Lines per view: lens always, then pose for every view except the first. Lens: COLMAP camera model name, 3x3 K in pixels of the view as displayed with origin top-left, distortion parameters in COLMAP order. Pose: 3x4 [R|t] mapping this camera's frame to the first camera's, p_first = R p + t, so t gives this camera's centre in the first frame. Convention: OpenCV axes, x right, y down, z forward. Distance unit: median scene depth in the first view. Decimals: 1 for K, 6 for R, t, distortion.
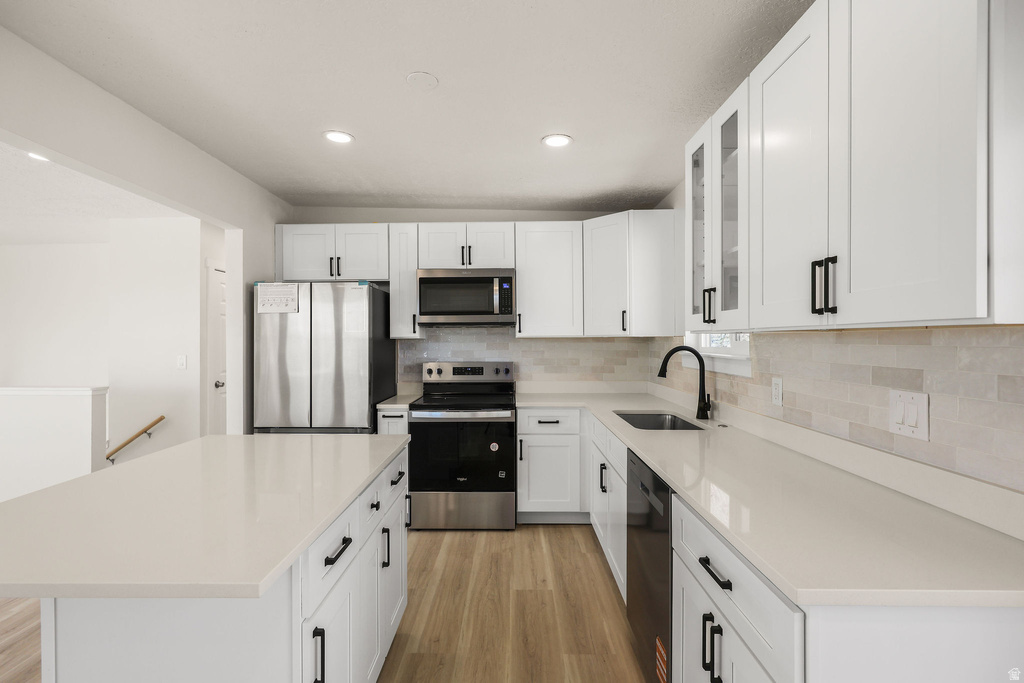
lens RADIAL K [[476.3, 0, 506.0], [0, 476.3, 341.7], [0, 0, 1]] dist [0.000217, 0.000188]
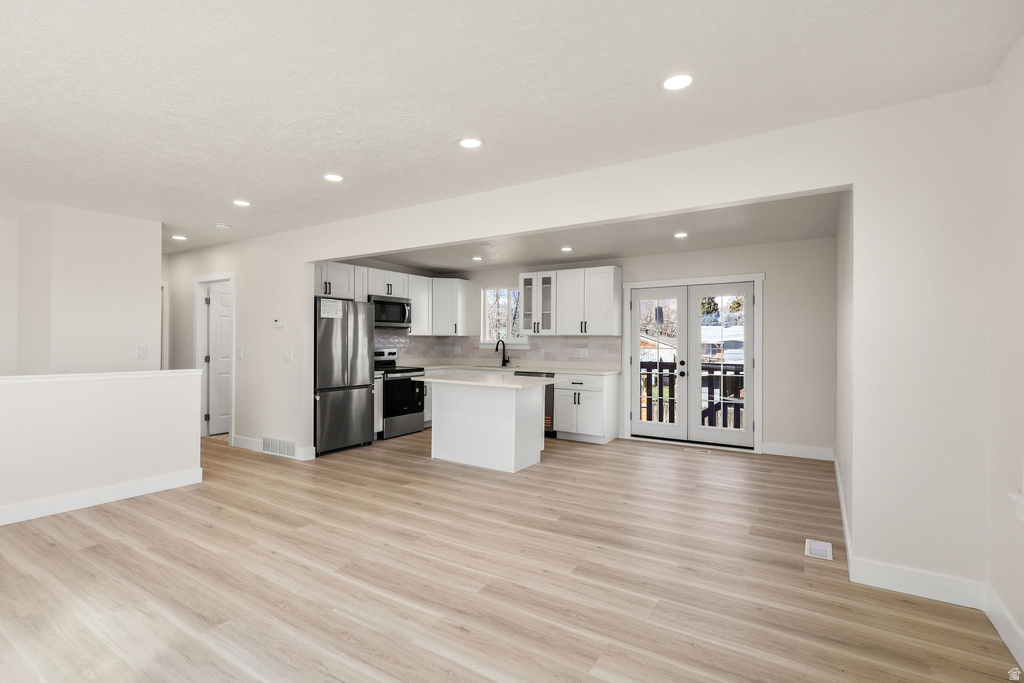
lens RADIAL K [[479.4, 0, 508.2], [0, 479.4, 345.6], [0, 0, 1]] dist [0.001379, 0.000128]
pose [[0.522735, -0.001711, 0.852494, -1.418749], [-0.005685, 0.999969, 0.005492, 0.020130], [-0.852476, -0.007717, 0.522709, -0.342403]]
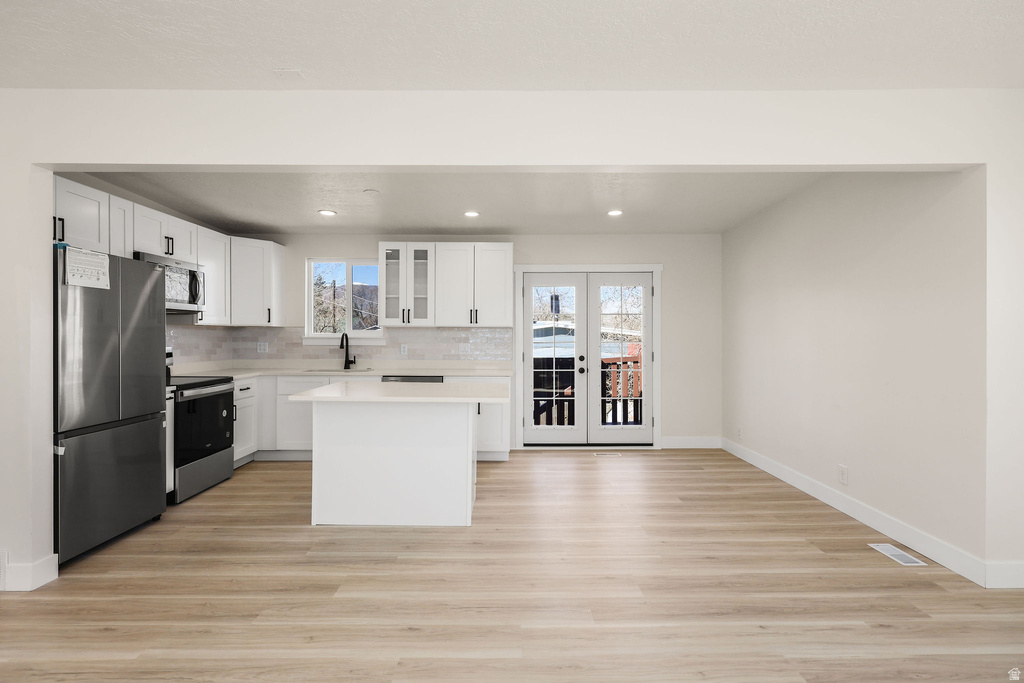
lens RADIAL K [[496.1, 0, 512.0], [0, 496.1, 341.5], [0, 0, 1]] dist [0.002030, 0.000477]
pose [[-0.020481, -0.006498, 0.999769, -1.224184], [-0.001118, 0.999978, 0.006476, 0.024121], [-0.999790, -0.000986, -0.020488, 0.261359]]
